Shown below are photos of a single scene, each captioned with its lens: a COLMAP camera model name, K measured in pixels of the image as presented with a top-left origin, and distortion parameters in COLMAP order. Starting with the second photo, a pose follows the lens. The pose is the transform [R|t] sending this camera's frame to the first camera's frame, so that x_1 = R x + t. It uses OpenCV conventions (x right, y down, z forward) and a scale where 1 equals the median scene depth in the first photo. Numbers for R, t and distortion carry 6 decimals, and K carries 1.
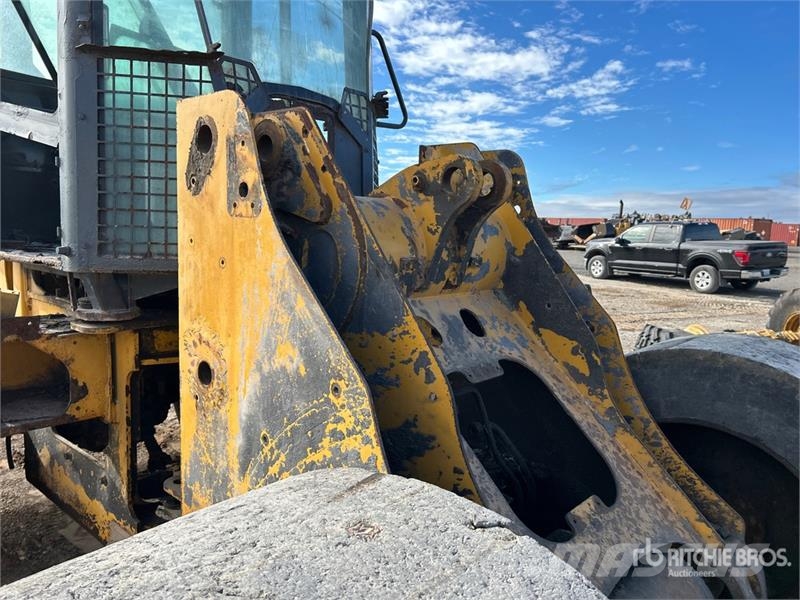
lens RADIAL K [[597.5, 0, 400.0], [0, 597.5, 300.0], [0, 0, 1]] dist [0.067618, -0.072825]
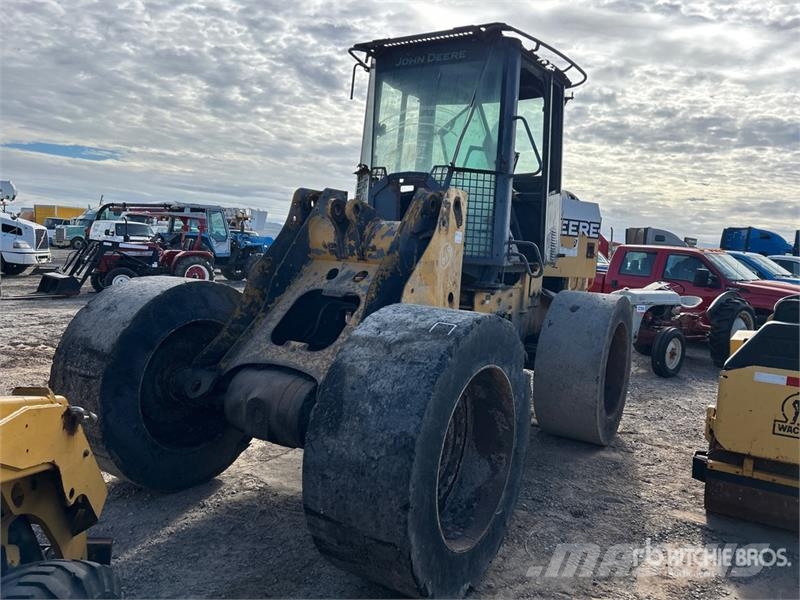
lens RADIAL K [[592.6, 0, 398.3], [0, 592.6, 294.7], [0, 0, 1]] dist [0.049283, -0.074470]
pose [[0.154933, 0.050152, -0.986651, 2.268496], [-0.176709, 0.984011, 0.022269, 0.032428], [0.971993, 0.170900, 0.161318, 0.844375]]
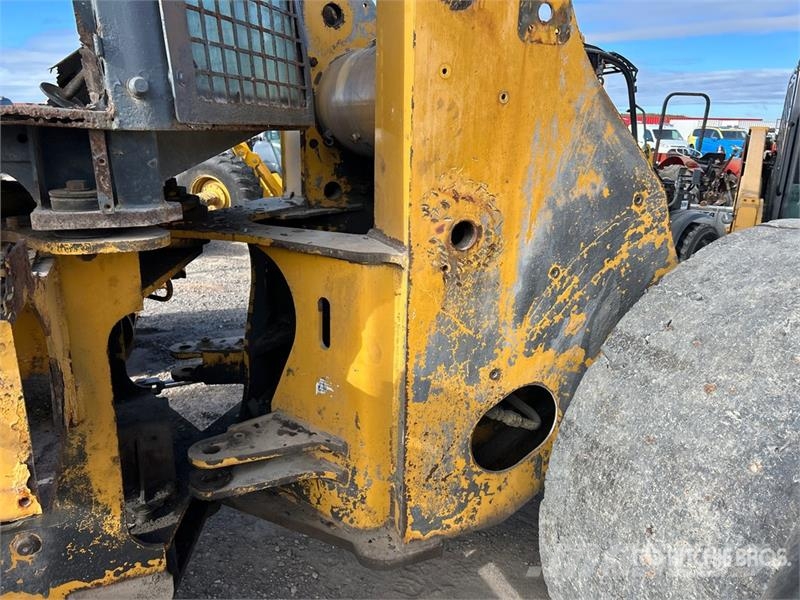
lens RADIAL K [[597.5, 0, 400.0], [0, 597.5, 300.0], [0, 0, 1]] dist [0.067618, -0.072825]
pose [[0.434034, -0.272686, 0.858637, -0.983544], [0.115992, 0.962073, 0.246902, -0.010074], [-0.893398, -0.007569, 0.449202, 0.602064]]
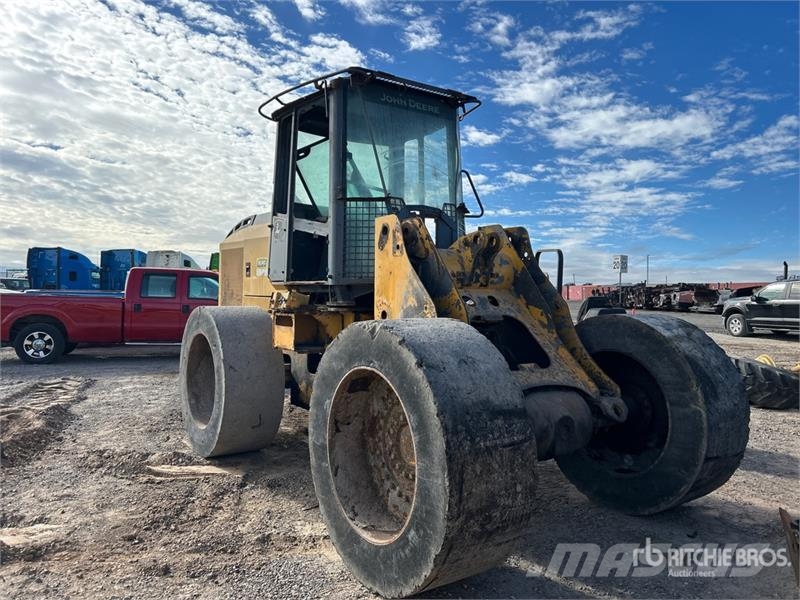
lens RADIAL K [[597.5, 0, 400.0], [0, 597.5, 300.0], [0, 0, 1]] dist [0.067618, -0.072825]
pose [[0.968307, -0.025206, -0.248486, 0.361024], [-0.005623, 0.992442, -0.122585, 0.332066], [0.249698, 0.120097, 0.960847, -1.362019]]
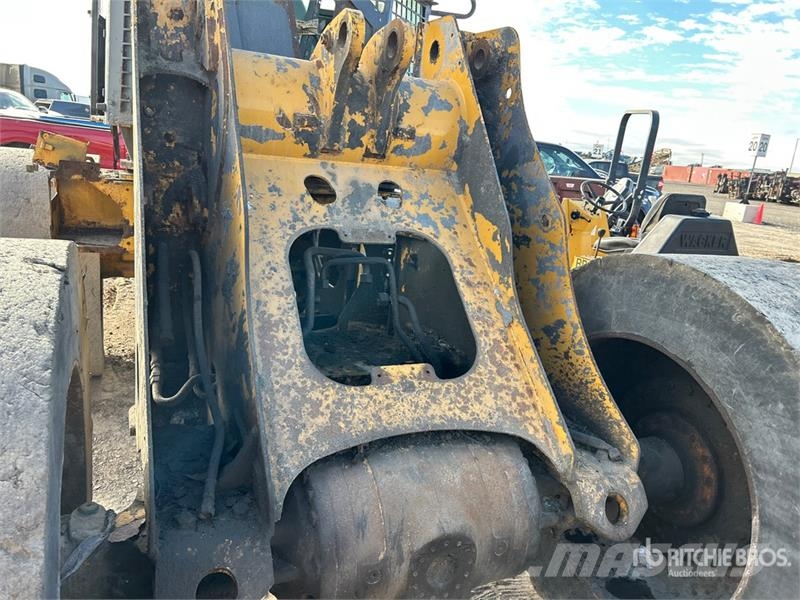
lens RADIAL K [[599.9, 0, 393.5], [0, 599.9, 301.1], [0, 0, 1]] dist [0.037091, -0.037251]
pose [[0.906672, 0.155880, -0.391980, 0.573869], [-0.118871, 0.985976, 0.117140, 0.101129], [0.404742, -0.059613, 0.912486, 0.076881]]
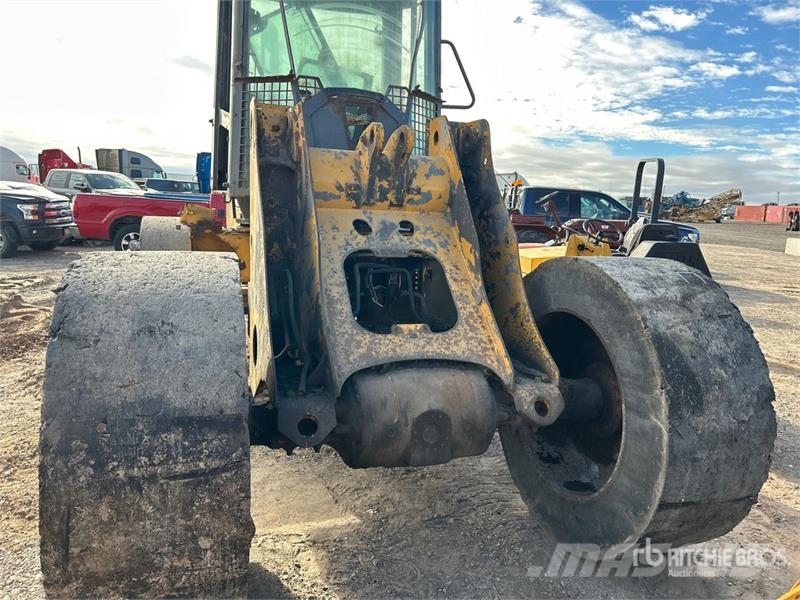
lens RADIAL K [[597.5, 0, 400.0], [0, 597.5, 300.0], [0, 0, 1]] dist [0.067618, -0.072825]
pose [[0.864960, 0.084268, -0.494715, 0.960010], [-0.077276, 0.996409, 0.034615, 0.184043], [0.495856, 0.008289, 0.868365, -0.420802]]
